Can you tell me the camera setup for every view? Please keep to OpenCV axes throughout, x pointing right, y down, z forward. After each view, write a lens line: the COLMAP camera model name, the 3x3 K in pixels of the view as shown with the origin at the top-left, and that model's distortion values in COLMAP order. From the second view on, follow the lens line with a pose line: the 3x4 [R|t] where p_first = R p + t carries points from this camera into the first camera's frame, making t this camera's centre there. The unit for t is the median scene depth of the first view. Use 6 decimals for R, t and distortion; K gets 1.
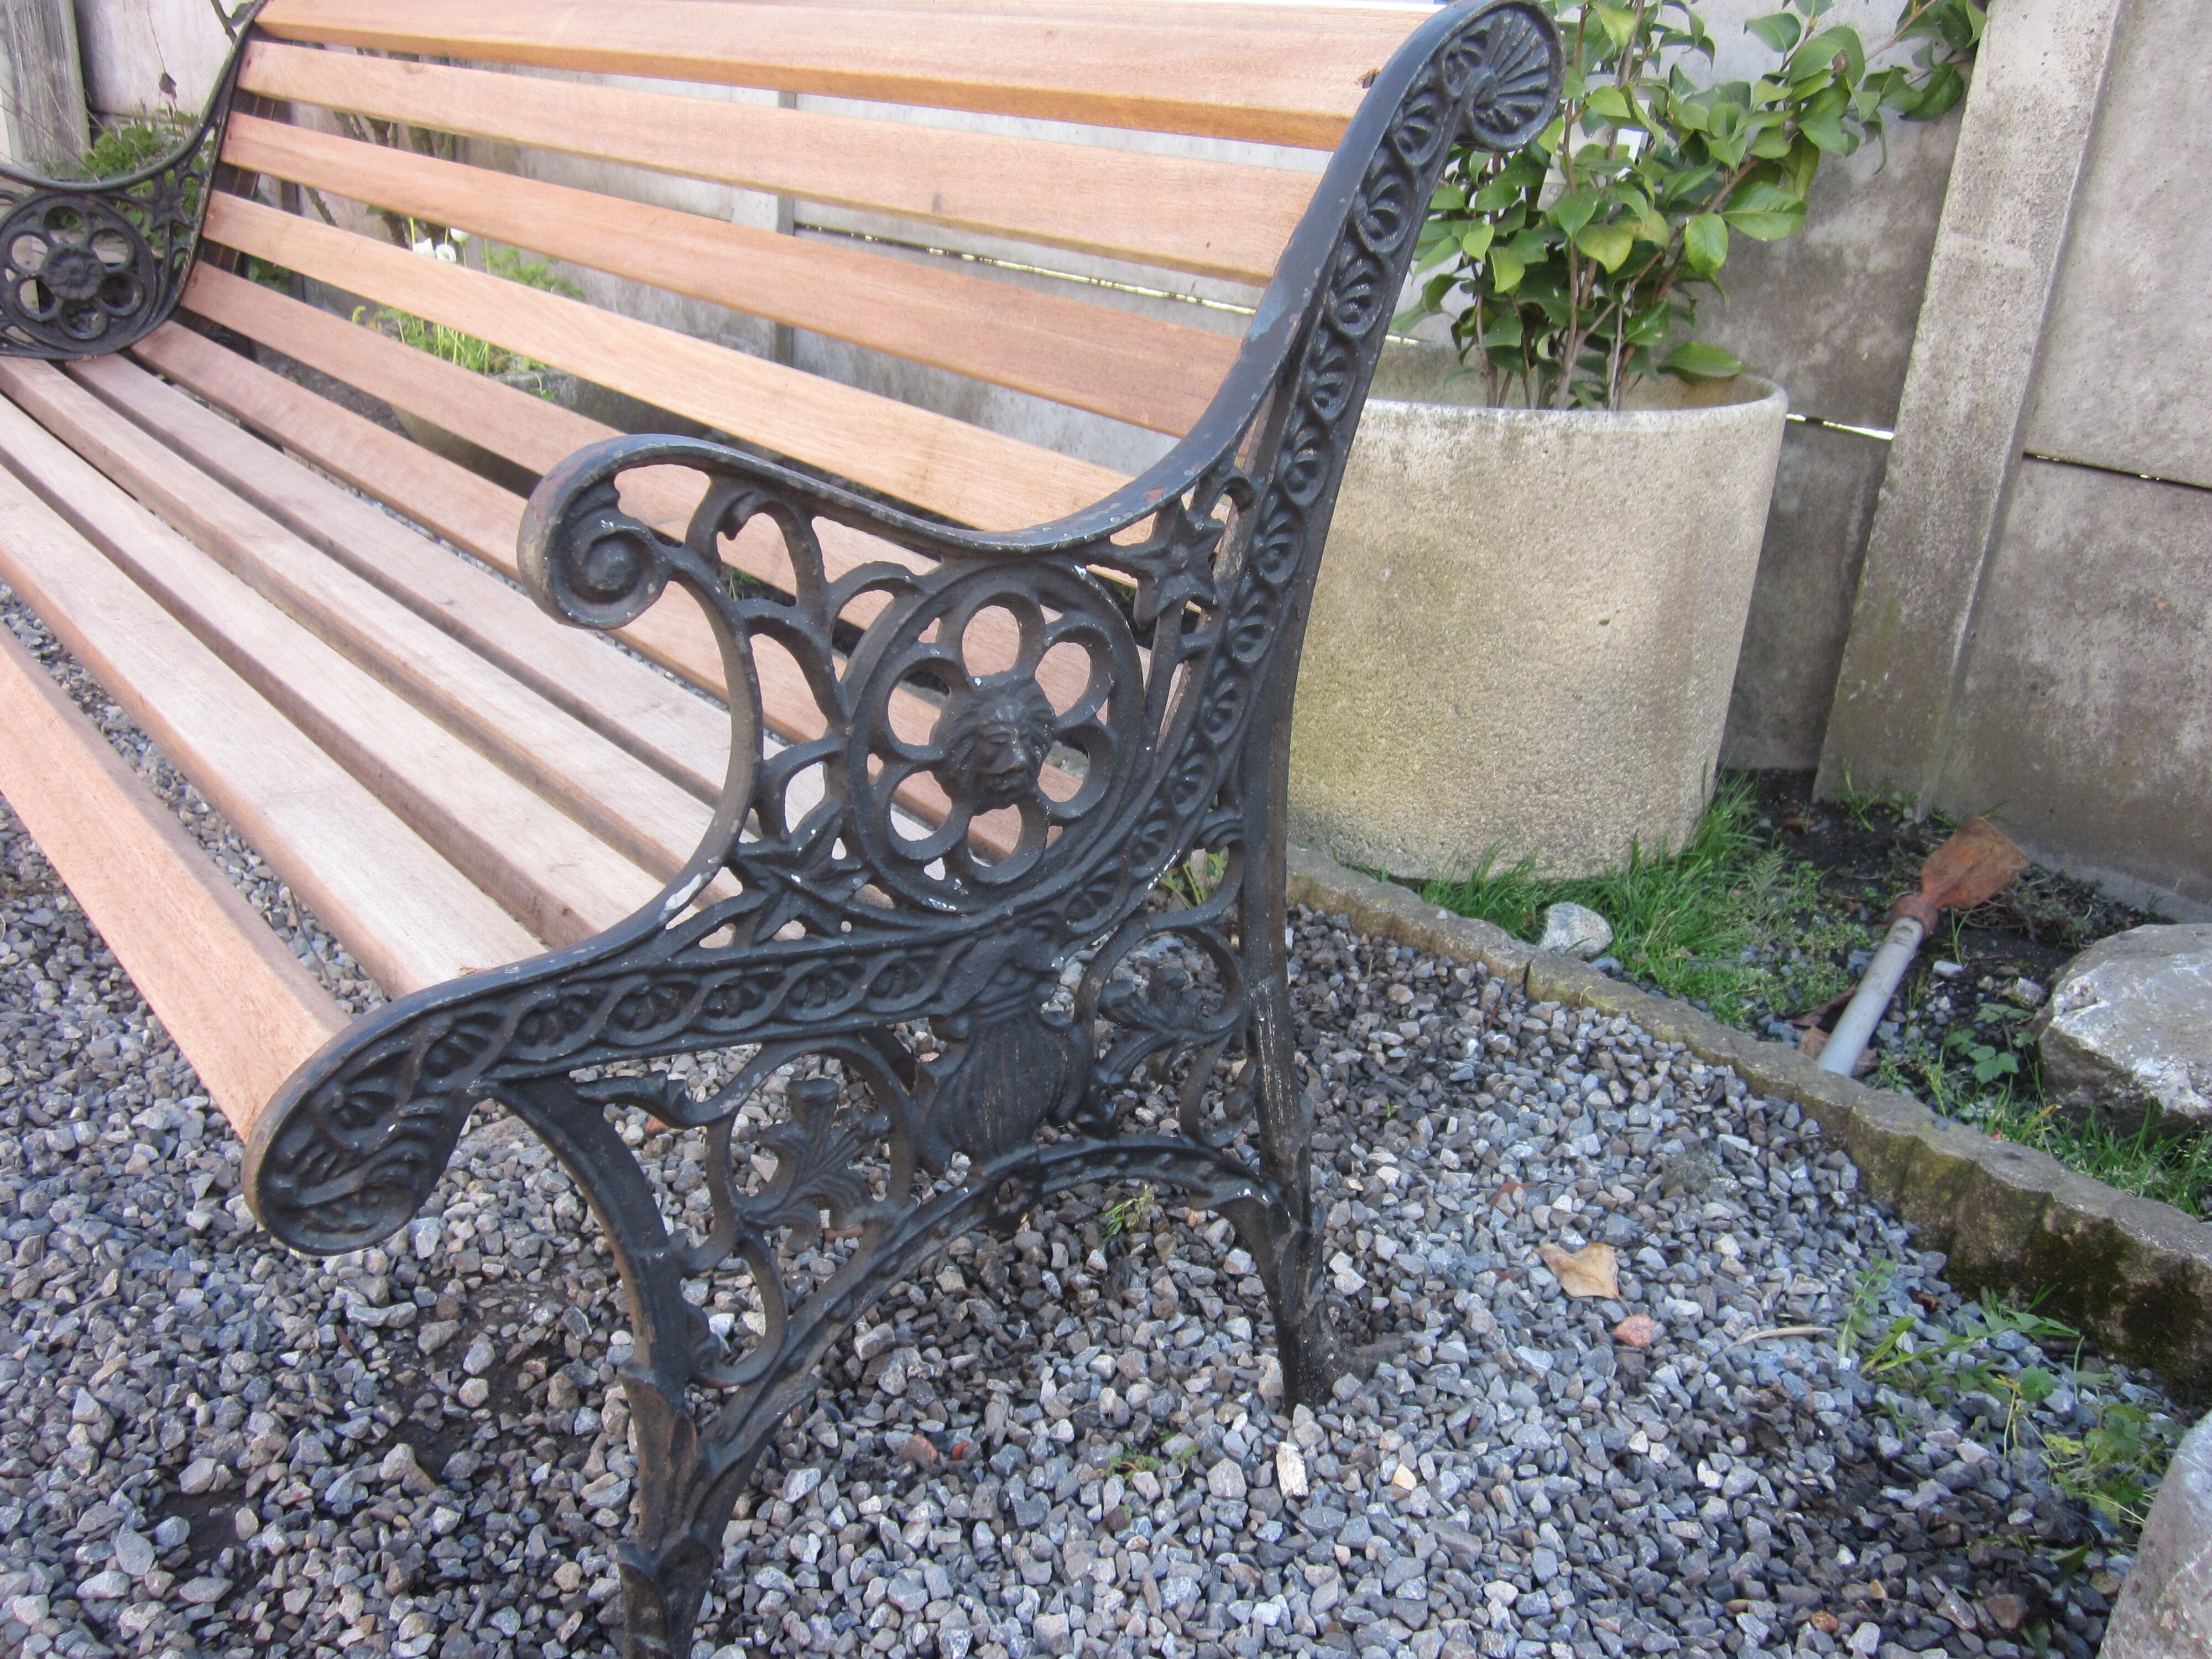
lens RADIAL K [[1833.1, 0, 1110.0], [0, 1833.1, 834.0], [0, 0, 1]] dist [-0.040404, 0.014649]
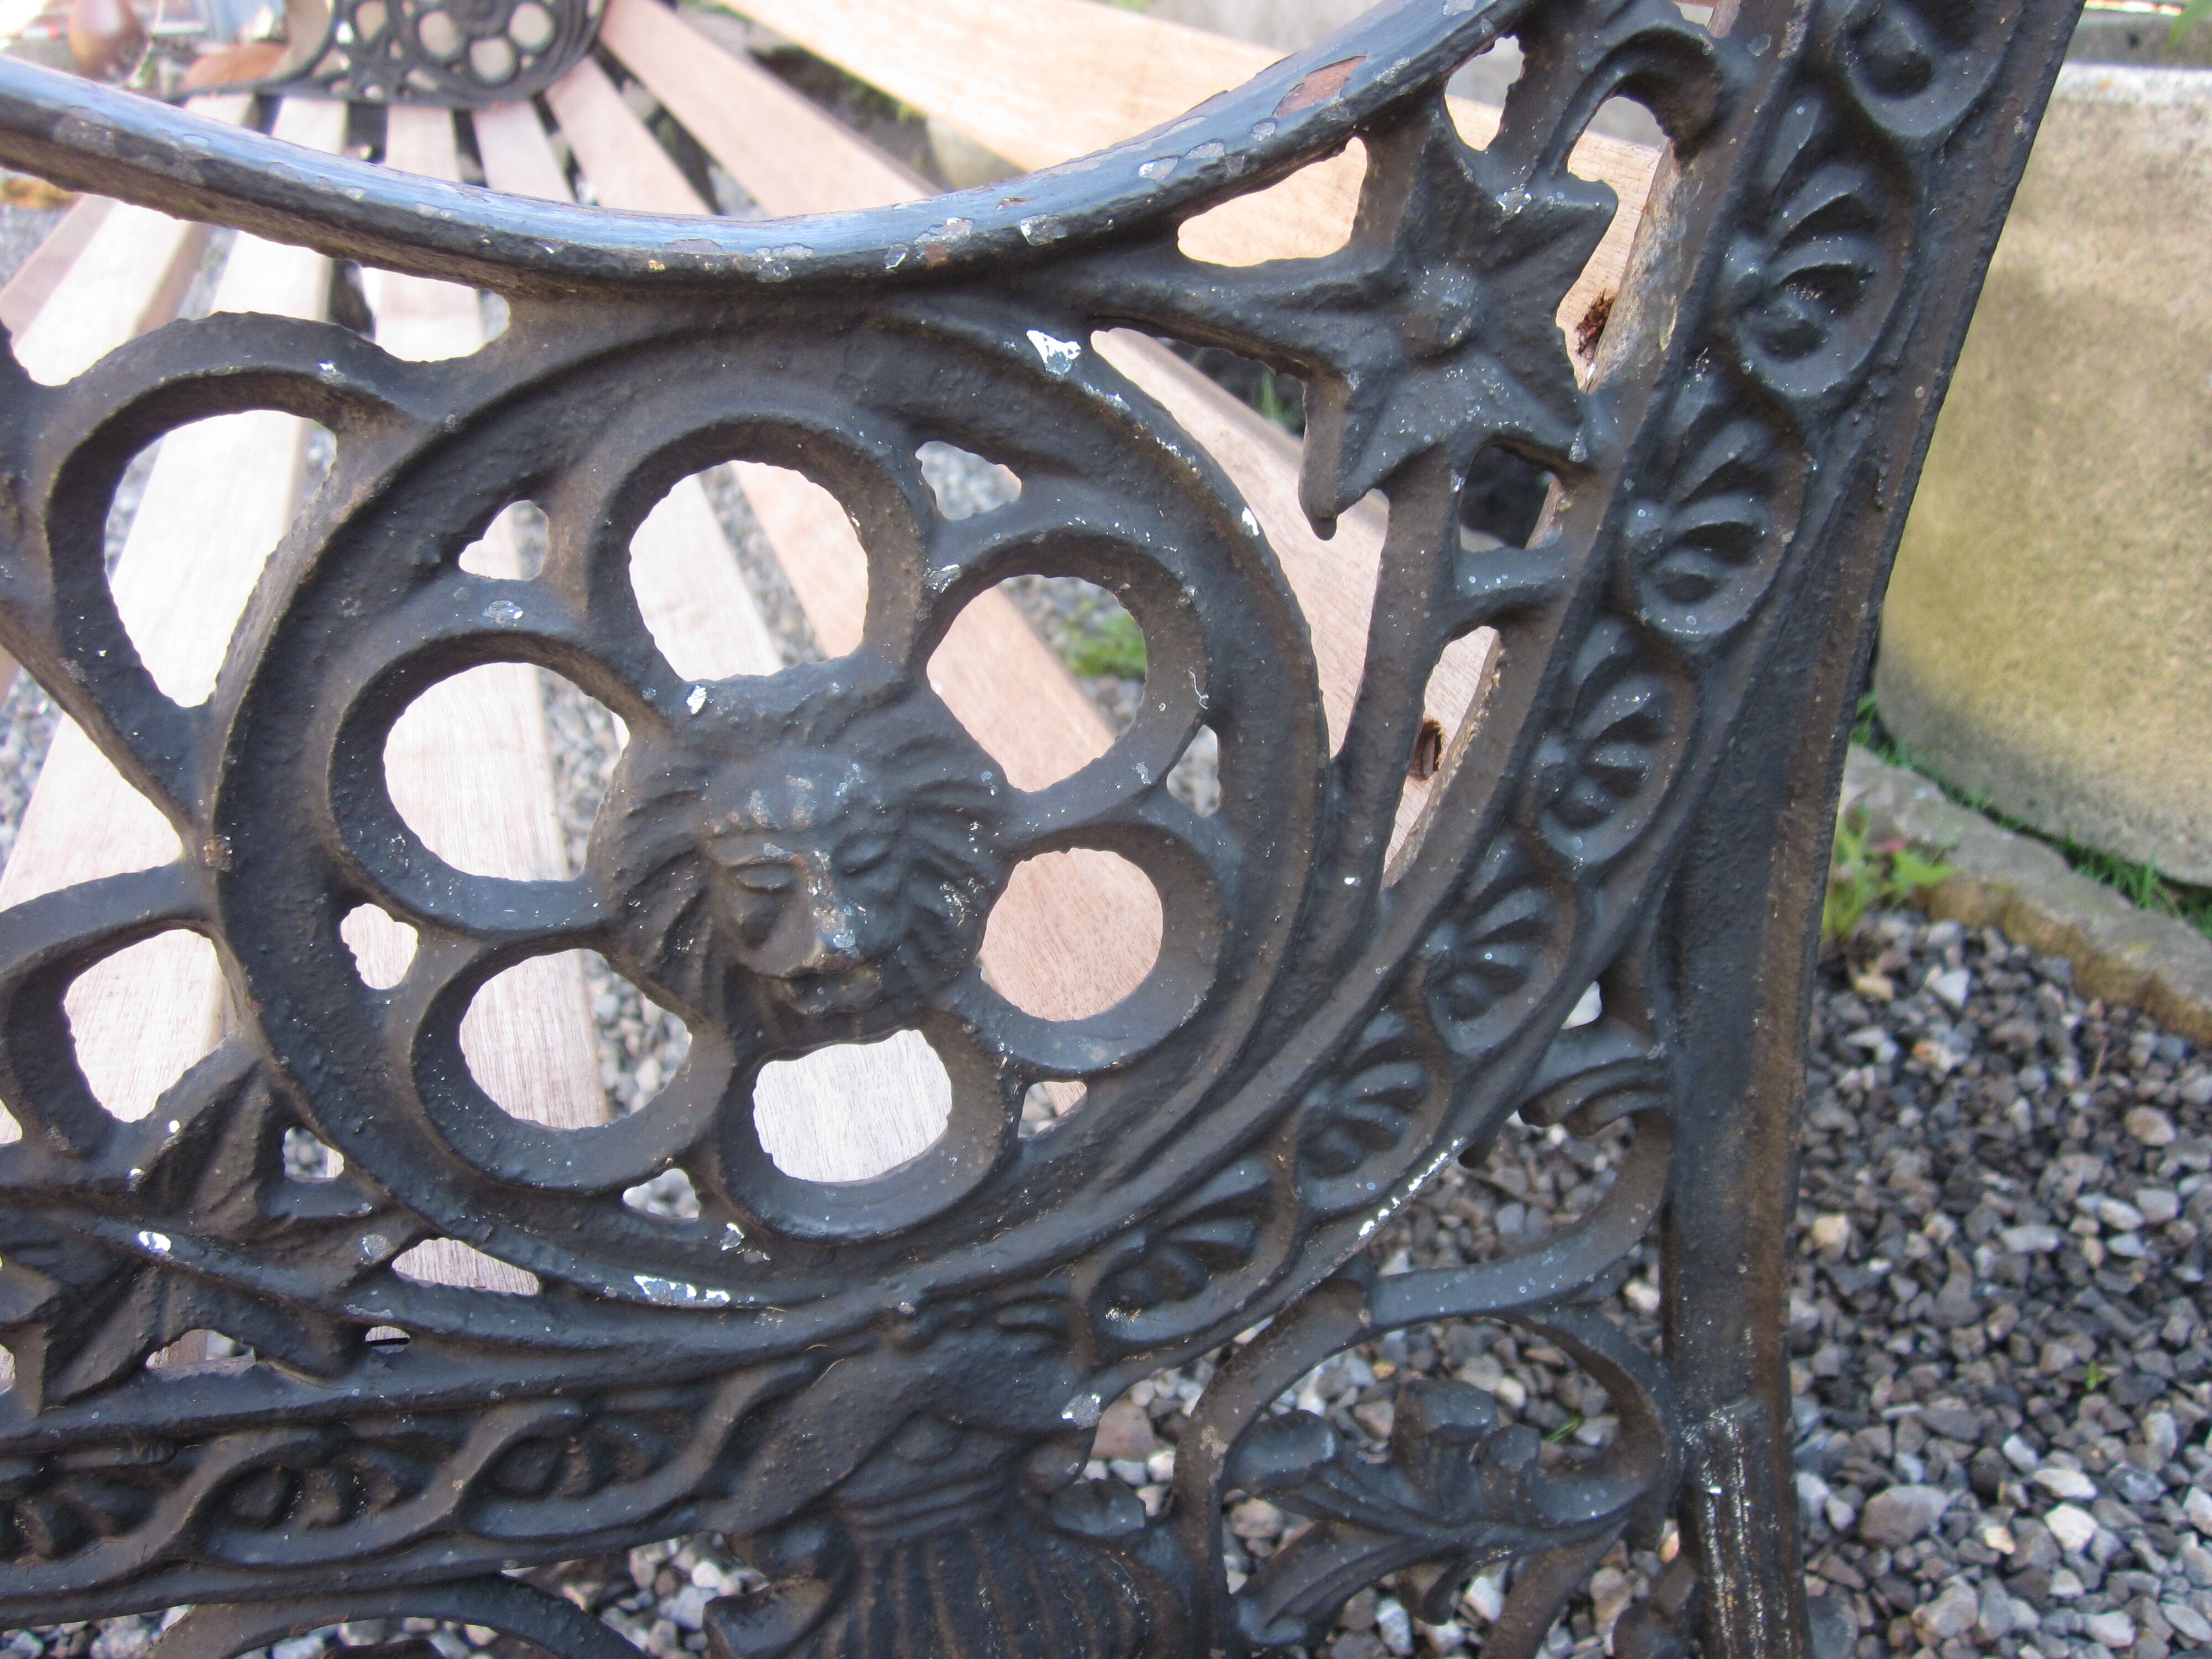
lens RADIAL K [[1833.1, 0, 1110.0], [0, 1833.1, 834.0], [0, 0, 1]] dist [-0.040404, 0.014649]
pose [[0.925199, 0.096044, -0.367128, 0.064196], [-0.057477, 0.991747, 0.114602, -0.056464], [0.375105, -0.084928, 0.923084, 0.408679]]
